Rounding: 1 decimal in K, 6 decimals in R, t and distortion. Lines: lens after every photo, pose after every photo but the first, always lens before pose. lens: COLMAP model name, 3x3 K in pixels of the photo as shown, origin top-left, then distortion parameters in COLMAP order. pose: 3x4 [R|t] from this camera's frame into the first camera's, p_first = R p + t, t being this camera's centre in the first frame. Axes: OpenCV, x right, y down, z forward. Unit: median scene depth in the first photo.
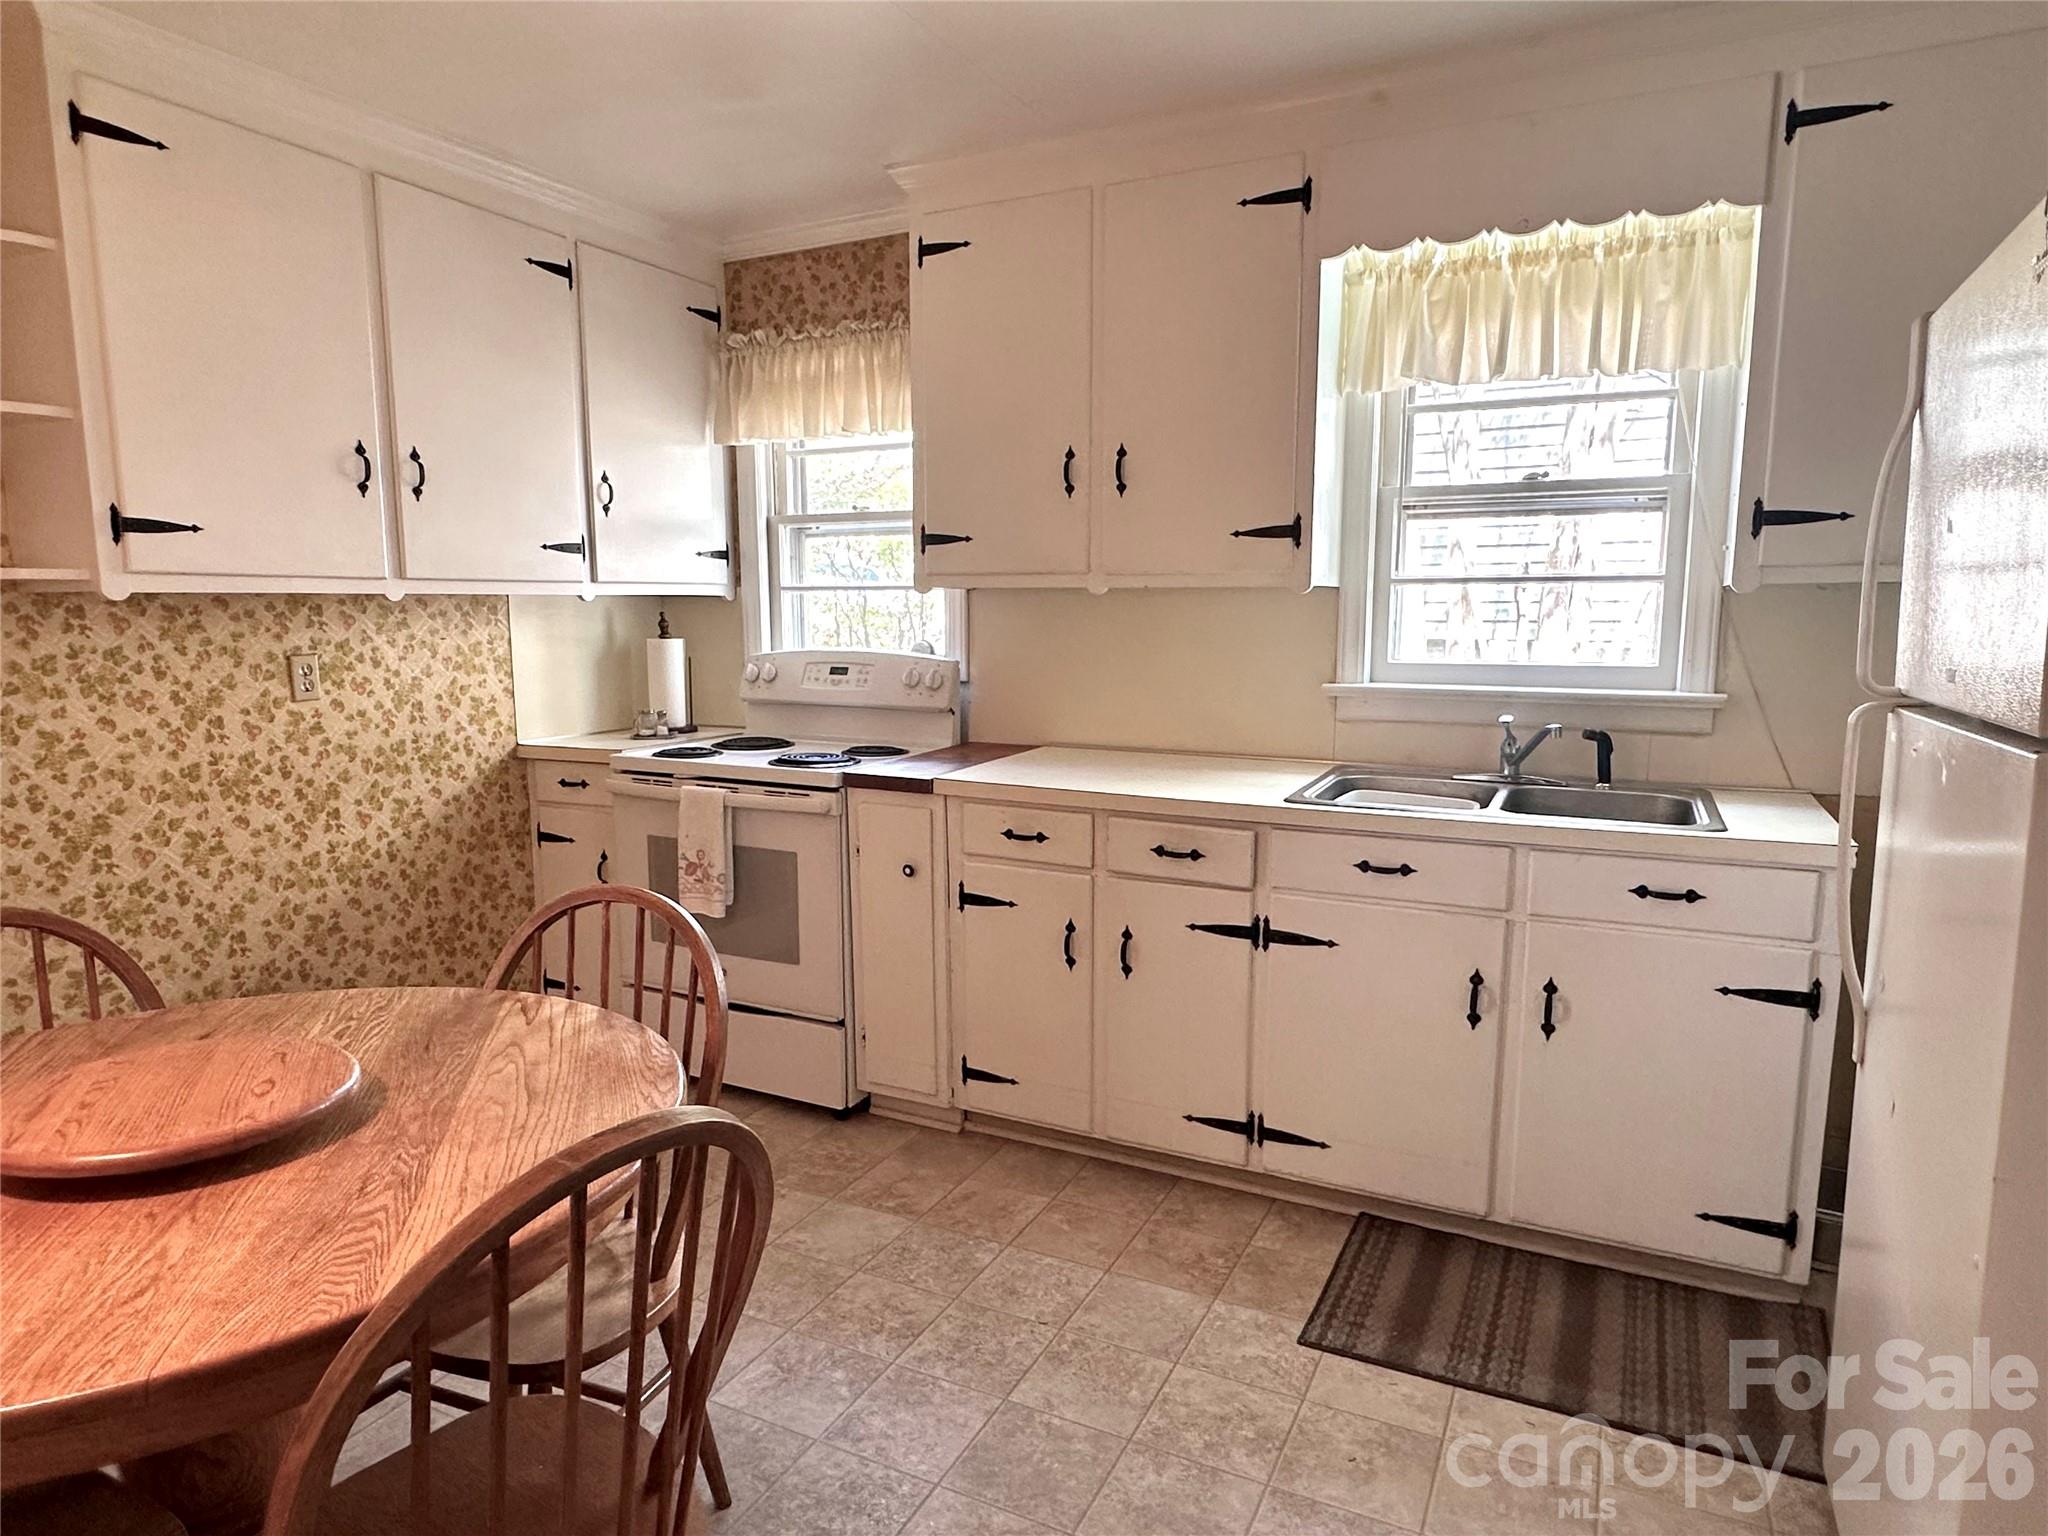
lens RADIAL K [[1215.8, 0, 1017.4], [0, 1215.8, 783.1], [0, 0, 1]] dist [0.000333, -0.001049]
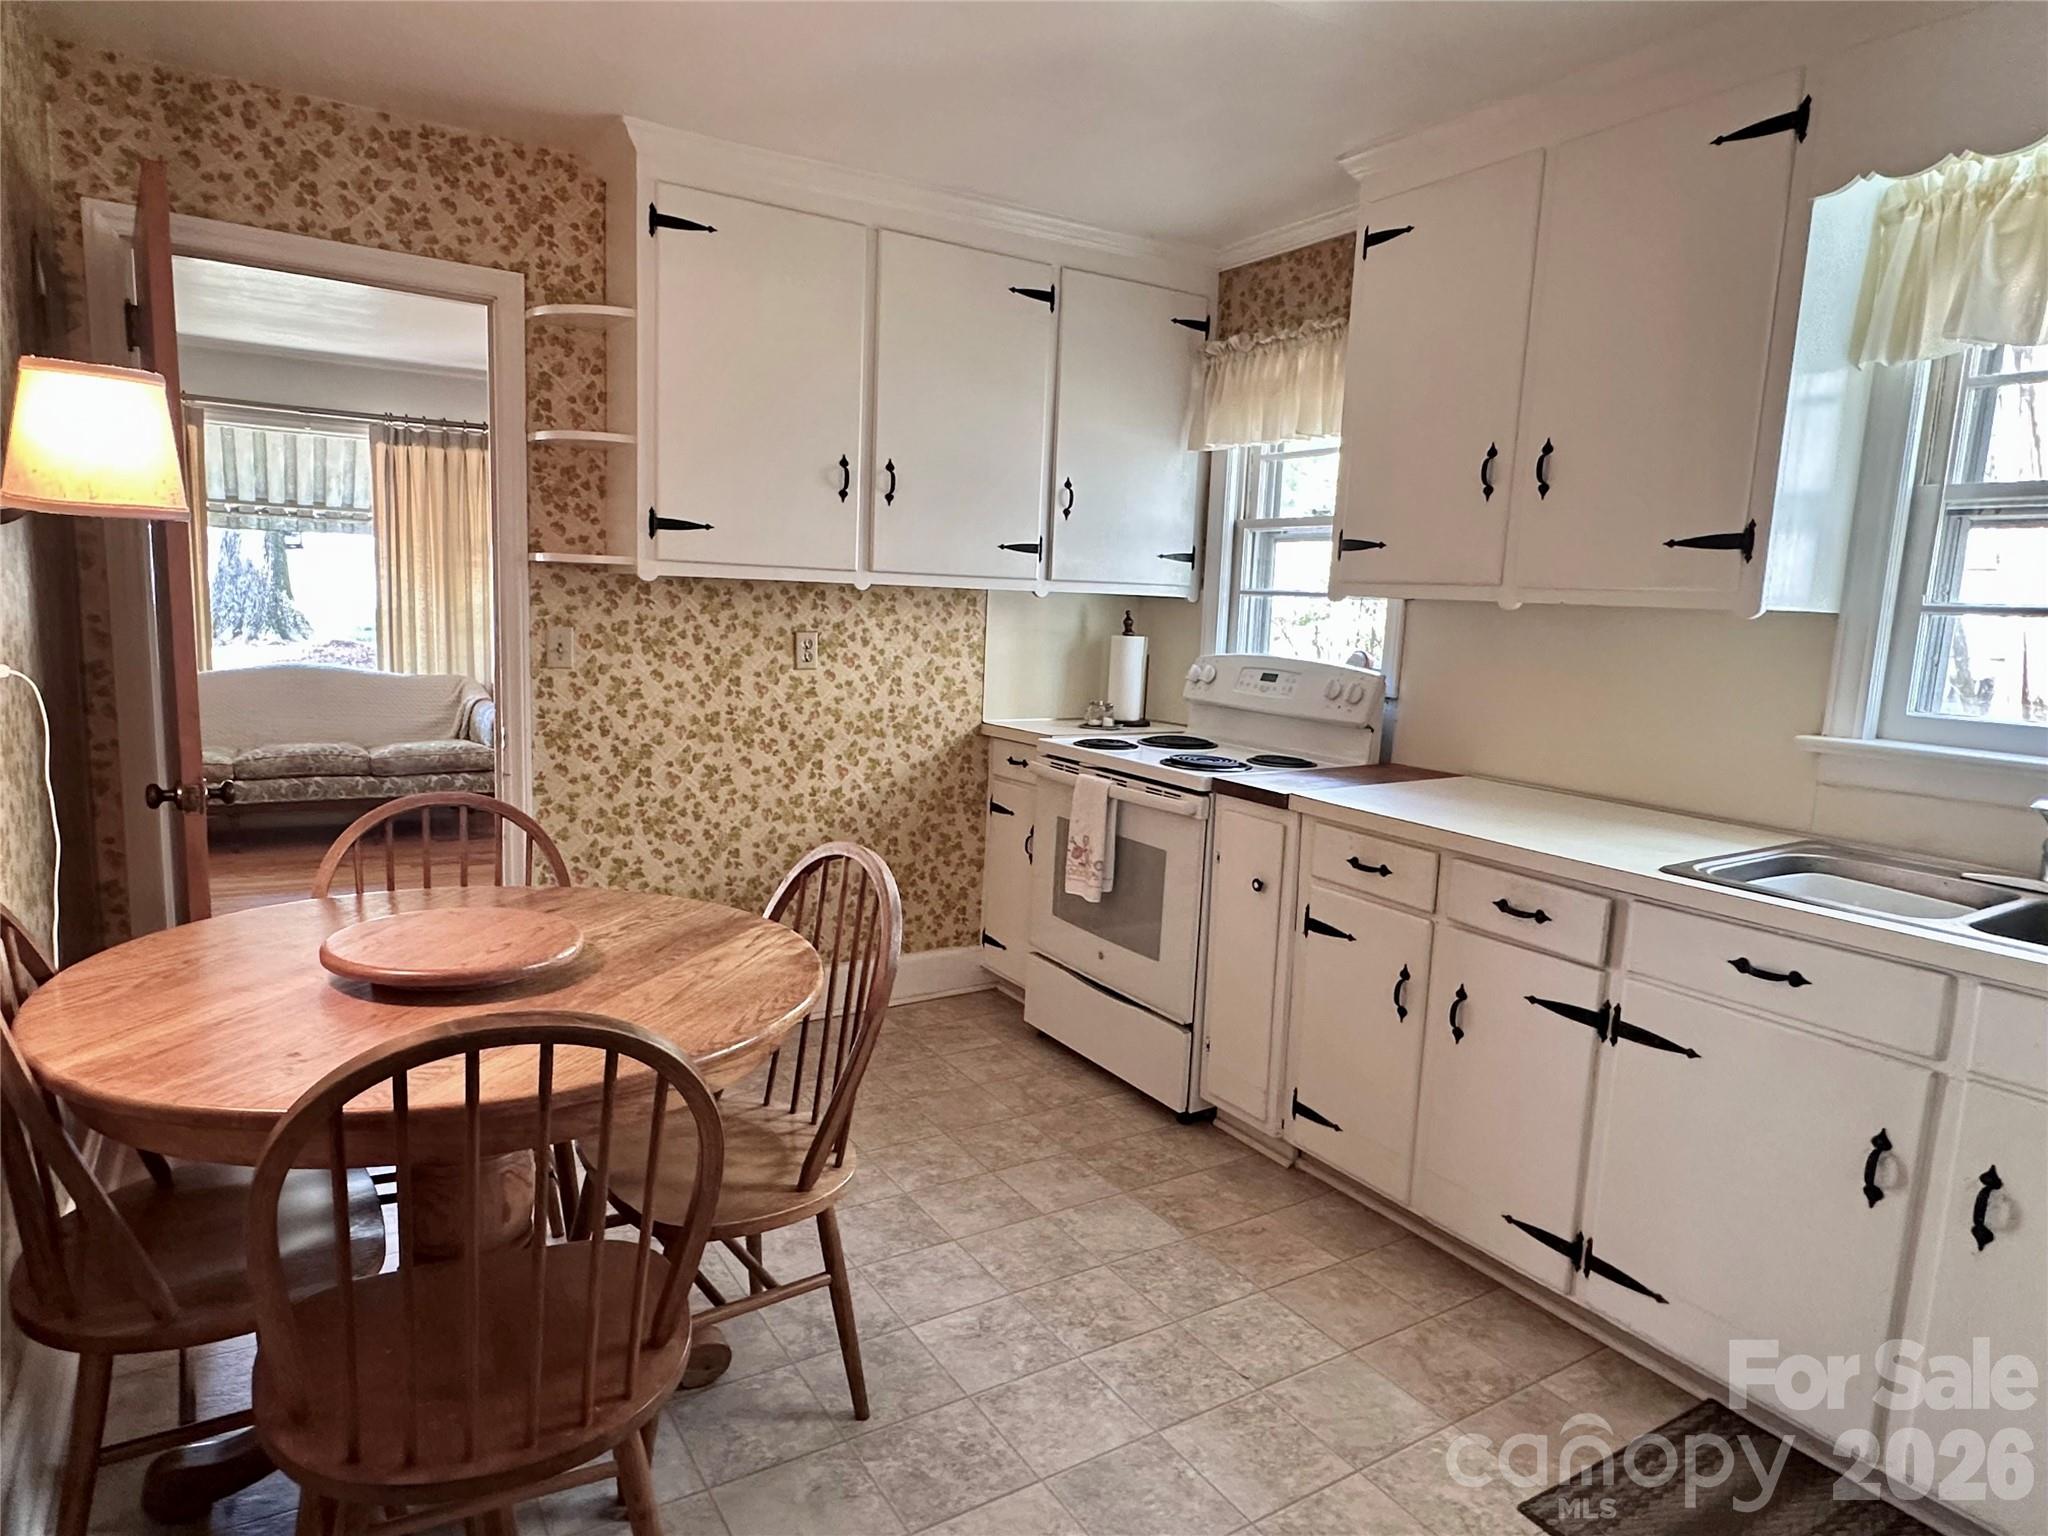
lens RADIAL K [[1215.6, 0, 1008.5], [0, 1215.6, 777.8], [0, 0, 1]] dist [0.001016, 0.000538]
pose [[0.852800, 0.112961, -0.509874, 0.228552], [-0.117108, 0.992827, 0.024087, -0.013338], [0.508938, 0.039169, 0.859912, 0.062504]]
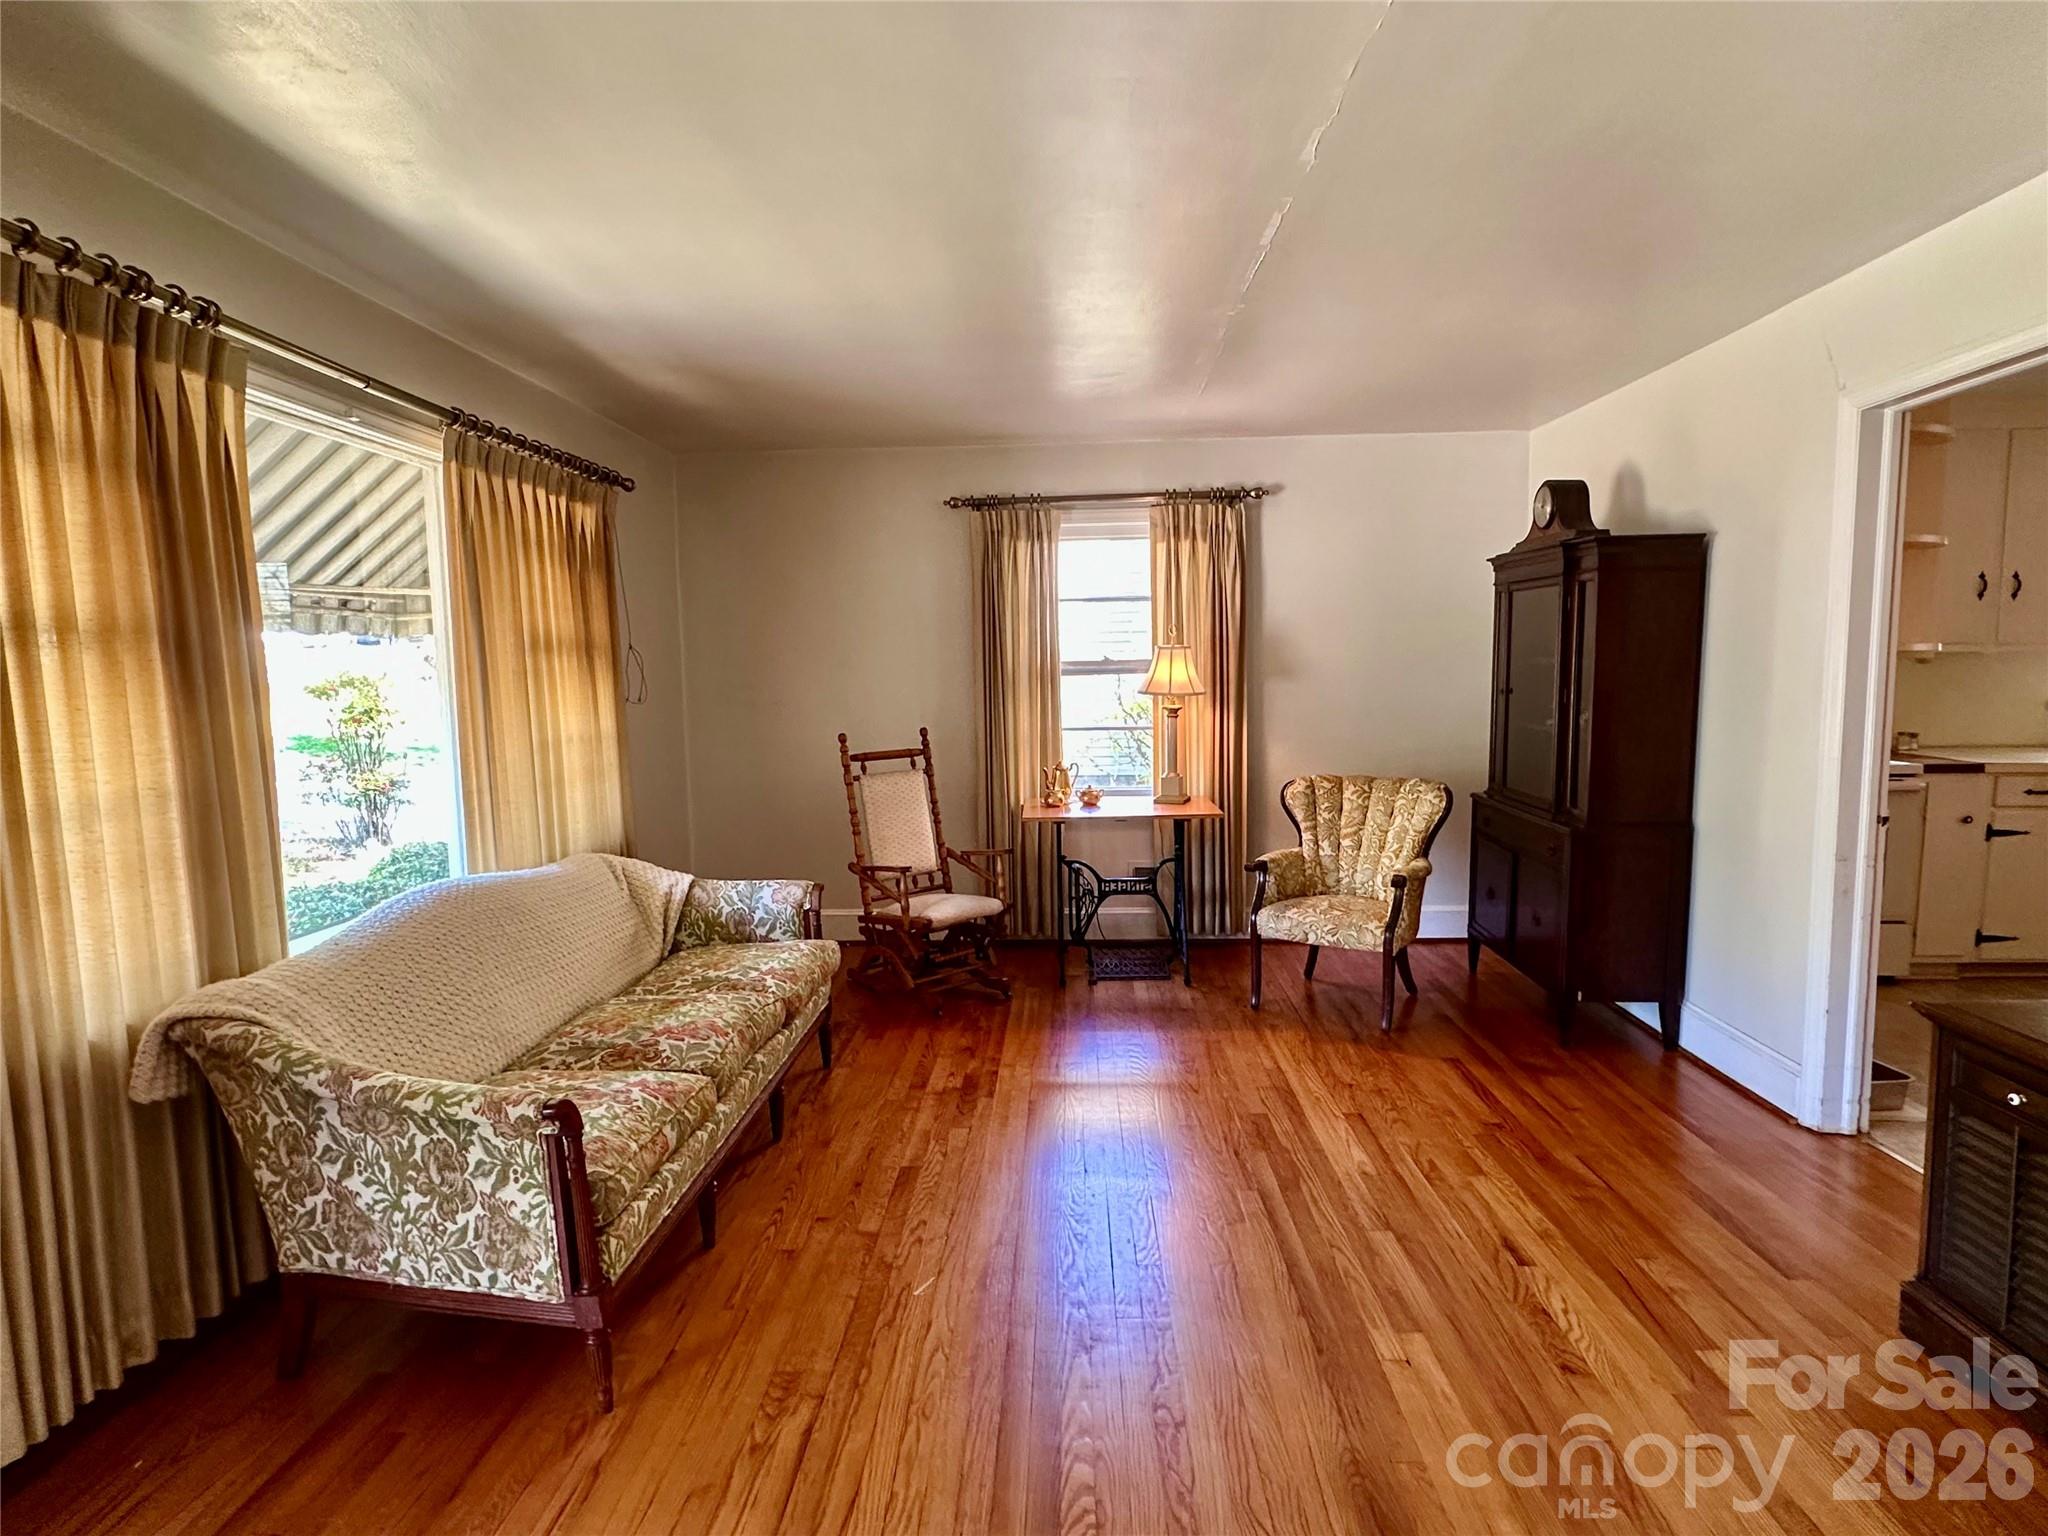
lens RADIAL K [[1074.5, 0, 1018.5], [0, 1074.5, 774.1], [0, 0, 1]] dist [-0.001985, 0.000139]
pose [[0.912827, -0.055573, 0.404547, -1.904395], [0.075896, 0.996524, -0.034358, -0.040105], [-0.401231, 0.062066, 0.913871, 0.169866]]
